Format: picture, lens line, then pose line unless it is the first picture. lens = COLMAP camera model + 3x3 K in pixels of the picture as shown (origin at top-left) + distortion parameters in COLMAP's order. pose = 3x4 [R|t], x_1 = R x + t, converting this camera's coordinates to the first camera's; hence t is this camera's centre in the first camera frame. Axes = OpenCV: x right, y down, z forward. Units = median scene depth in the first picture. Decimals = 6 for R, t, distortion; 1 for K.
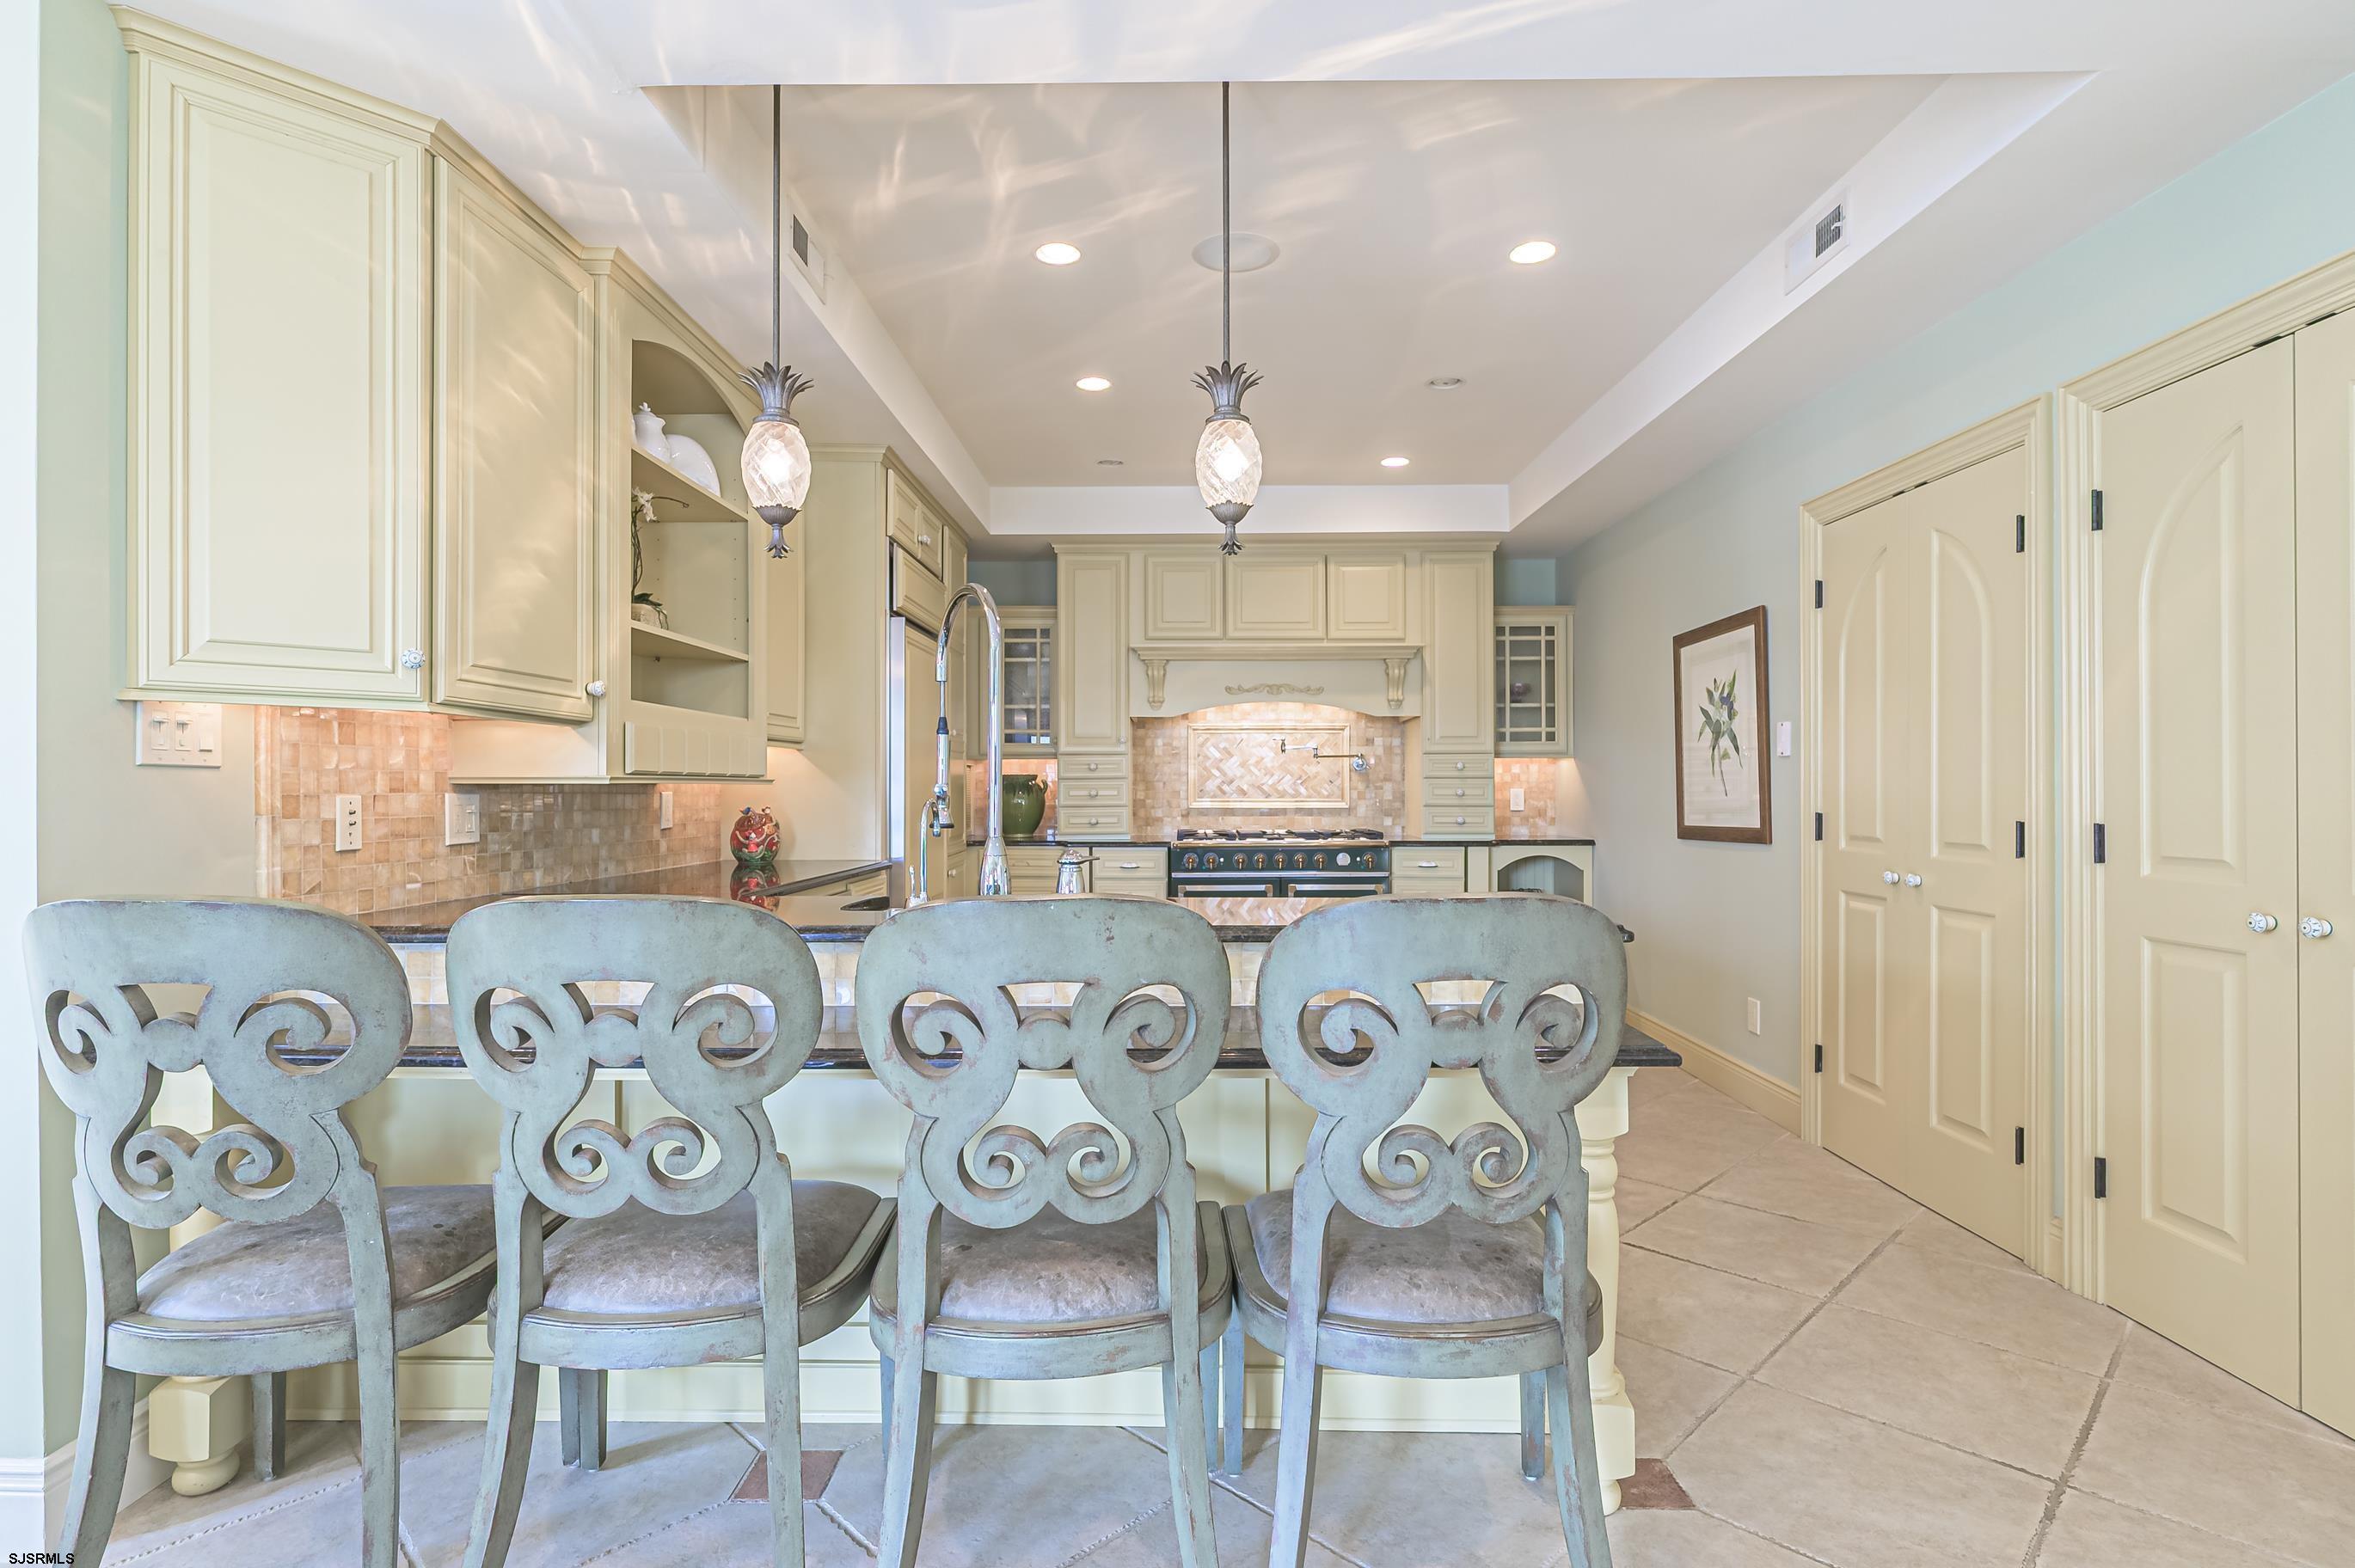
lens RADIAL K [[1159.8, 0, 1173.1], [0, 1159.8, 779.8], [0, 0, 1]] dist [-0.001381, 0.001007]
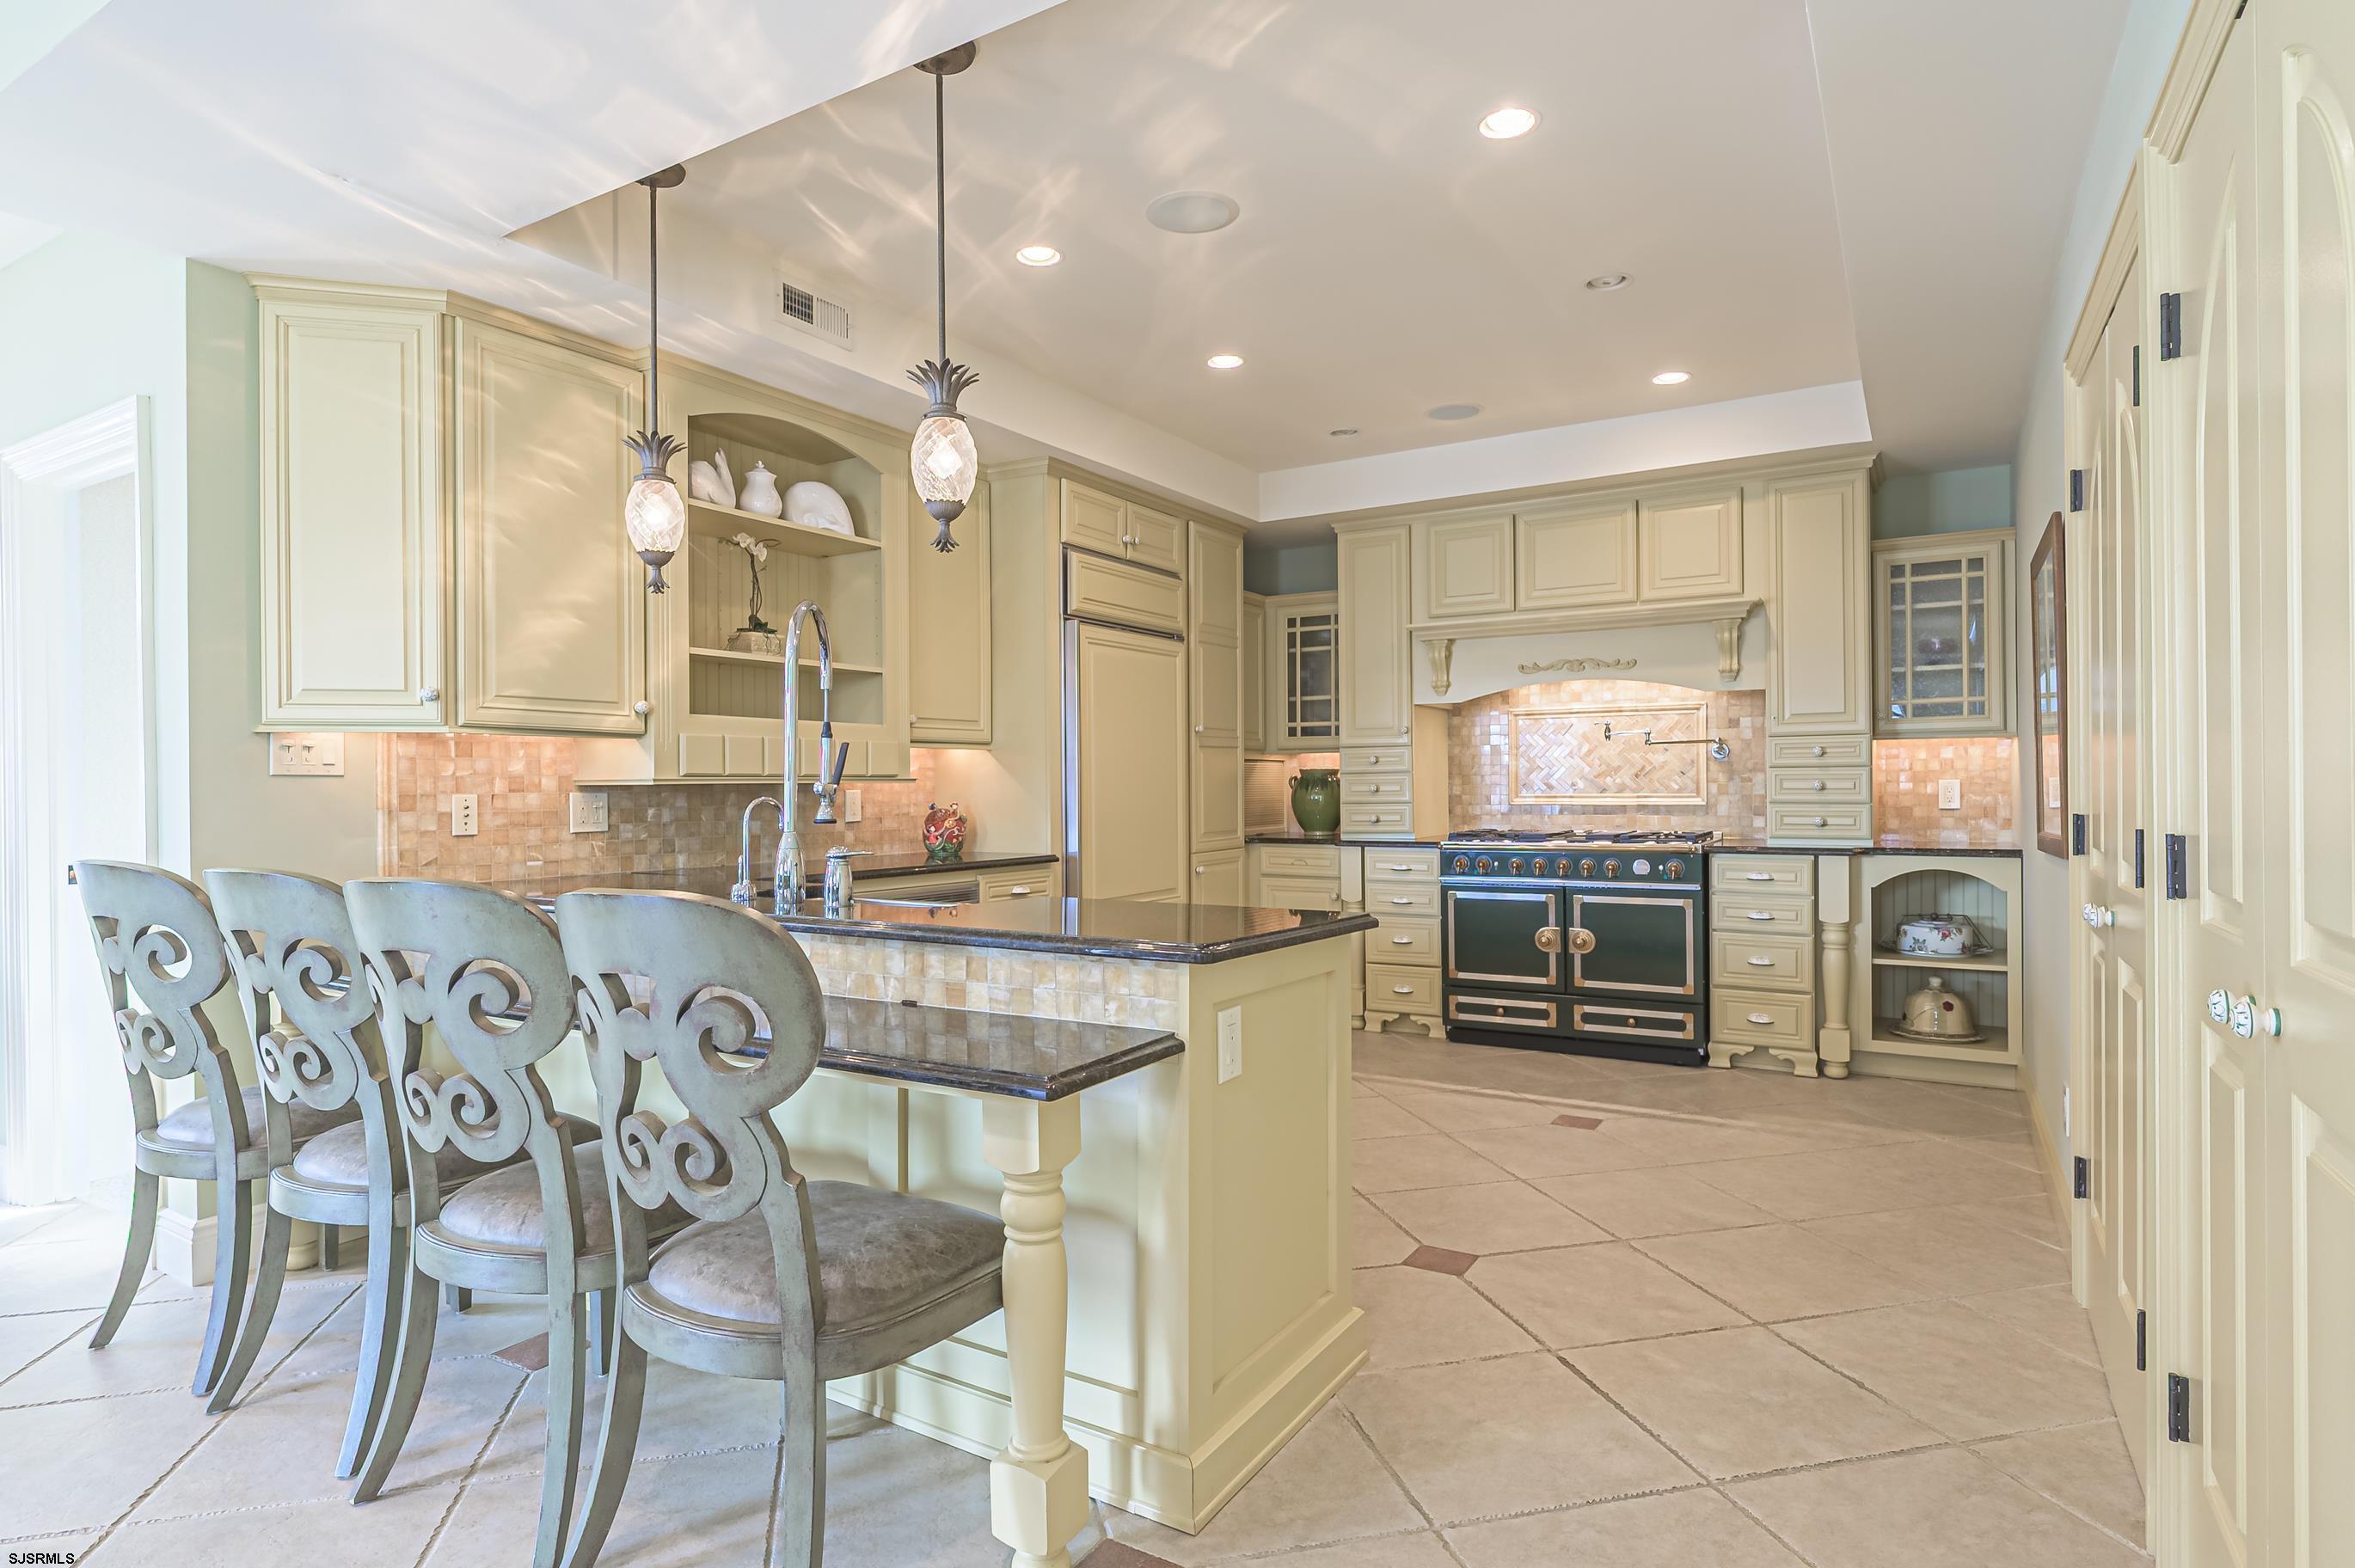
lens RADIAL K [[1229.6, 0, 1171.9], [0, 1229.6, 780.0], [0, 0, 1]] dist [-0.003492, 0.000812]
pose [[0.860629, -0.008073, -0.509169, 0.428607], [0.010876, 0.999938, 0.002528, 0.000874], [0.509117, -0.007713, 0.860663, 0.106774]]
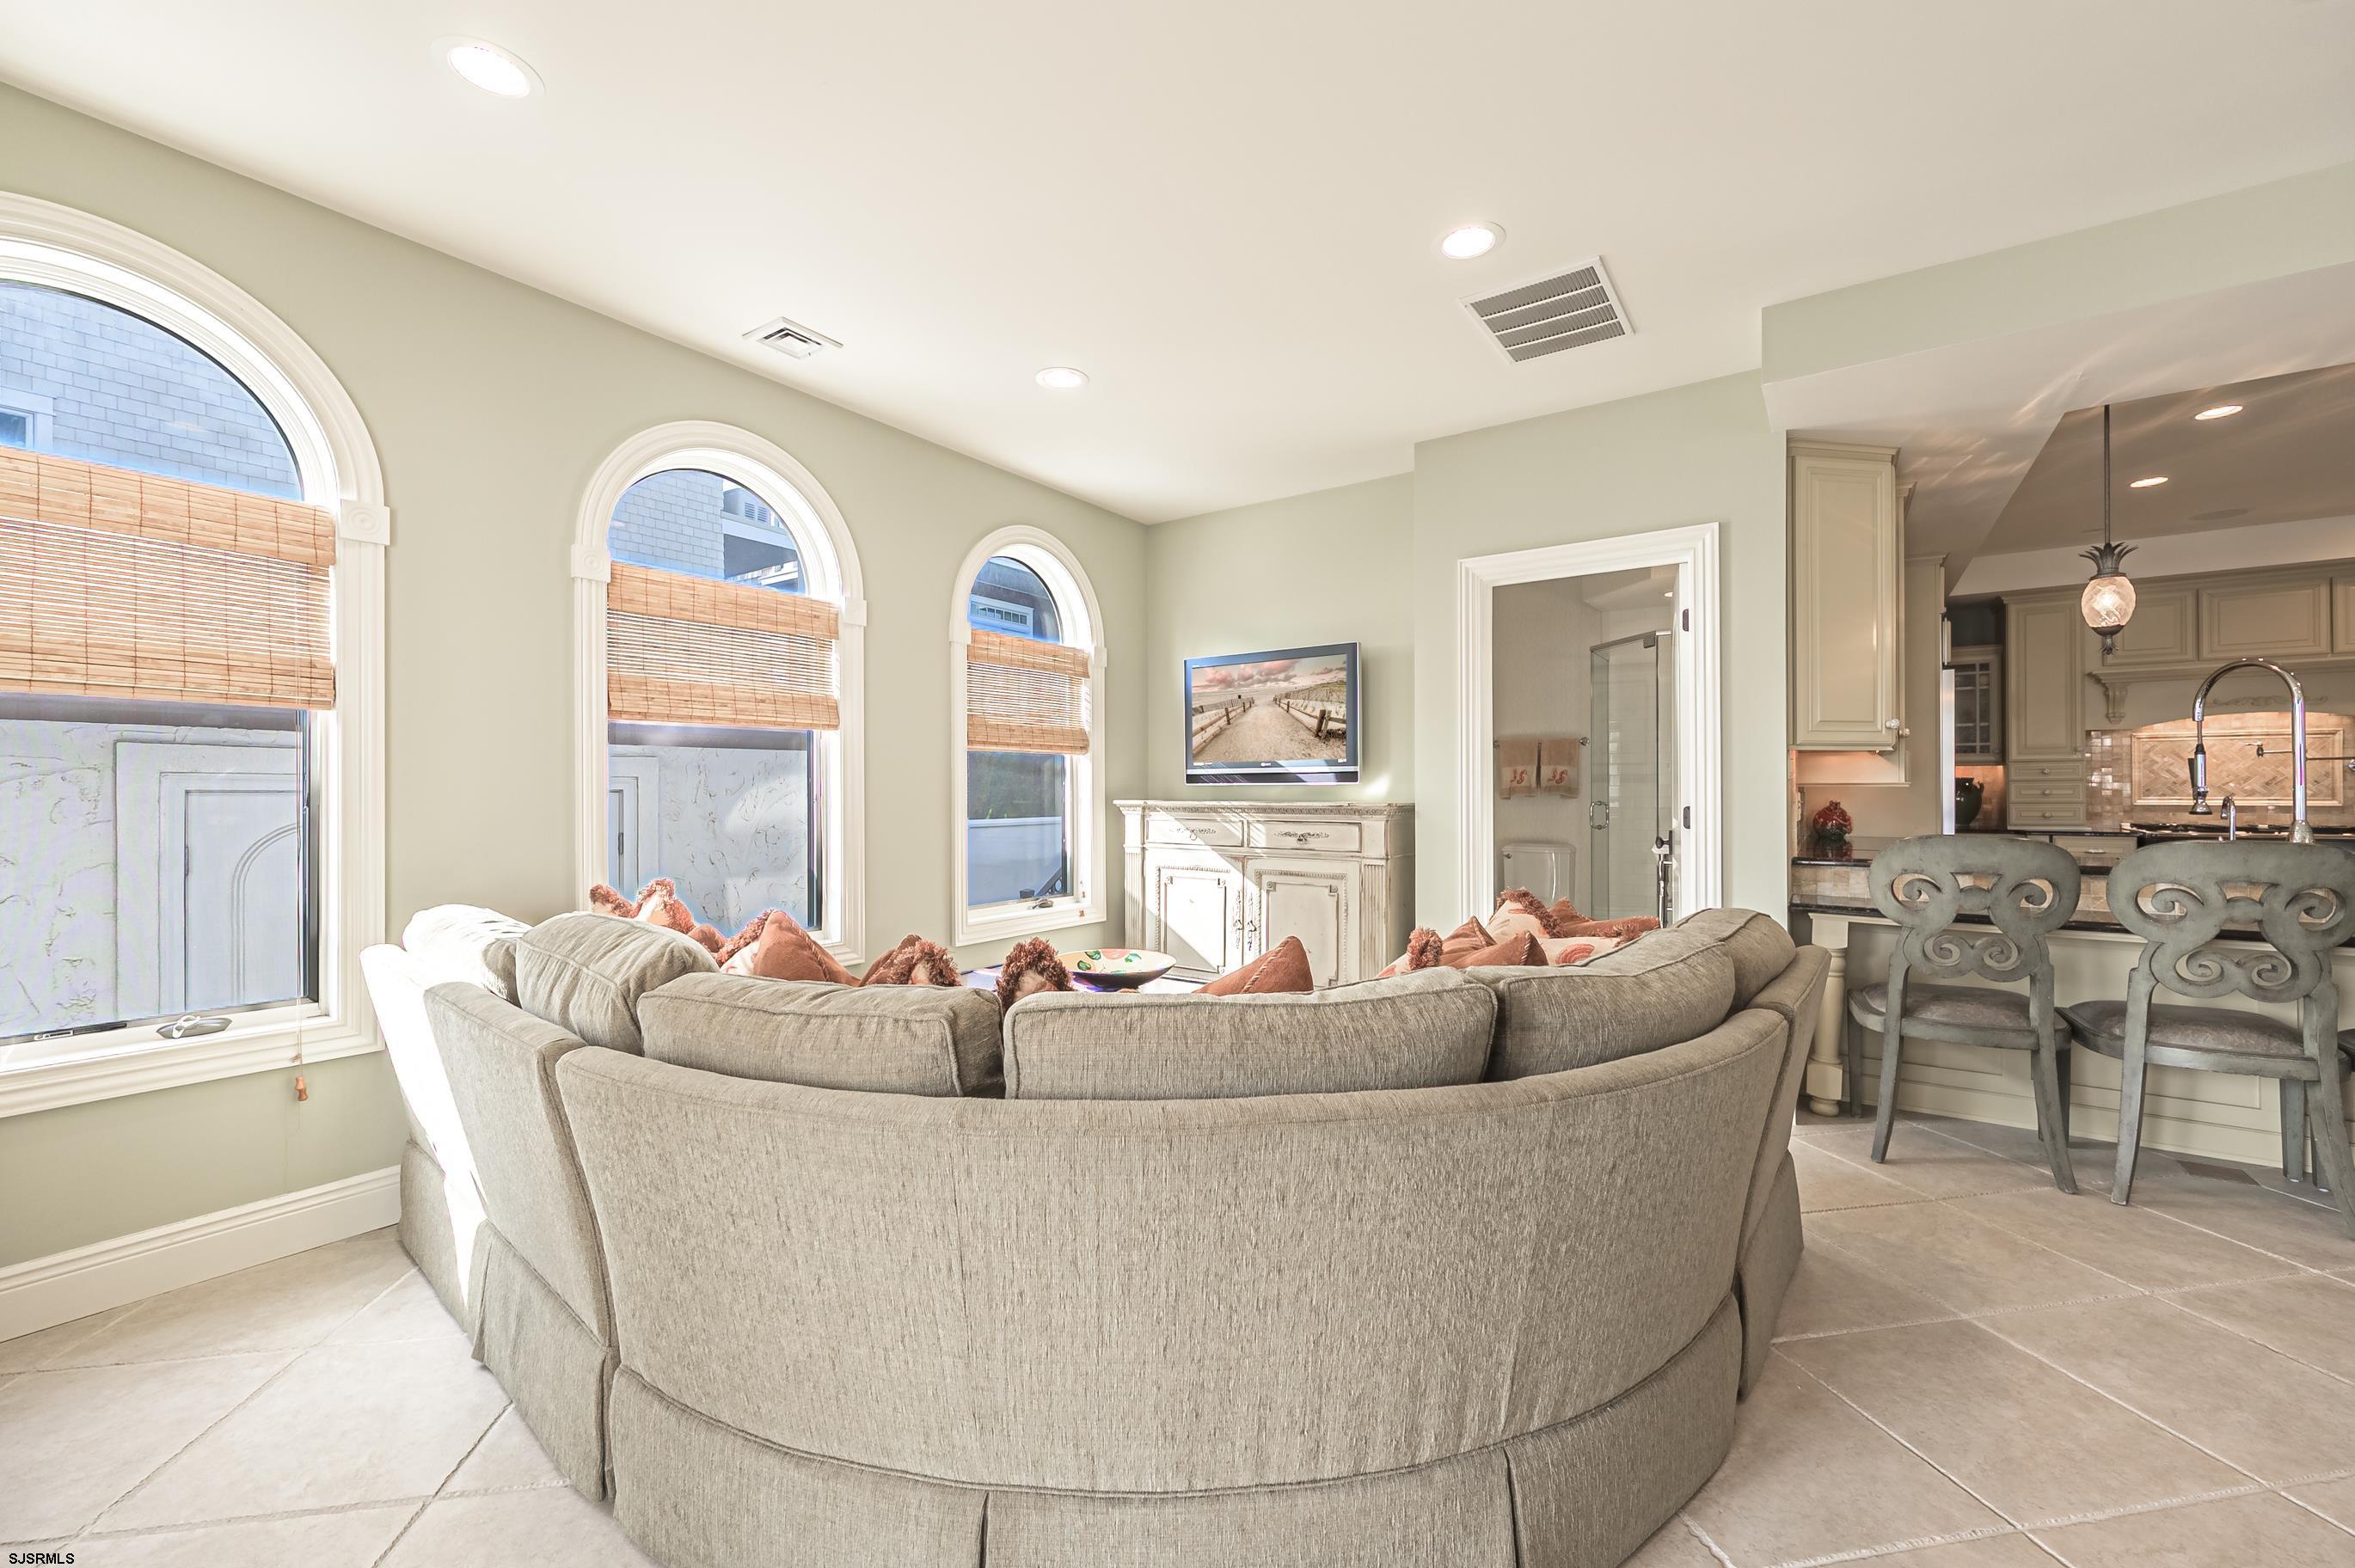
lens RADIAL K [[924.1, 0, 1180.1], [0, 924.1, 787.6], [0, 0, 1]] dist [-0.001134, -0.000095]
pose [[0.821089, -0.002607, -0.570794, -0.394945], [0.006287, 0.999970, 0.004475, -0.005874], [0.570765, -0.007263, 0.821081, -0.519316]]
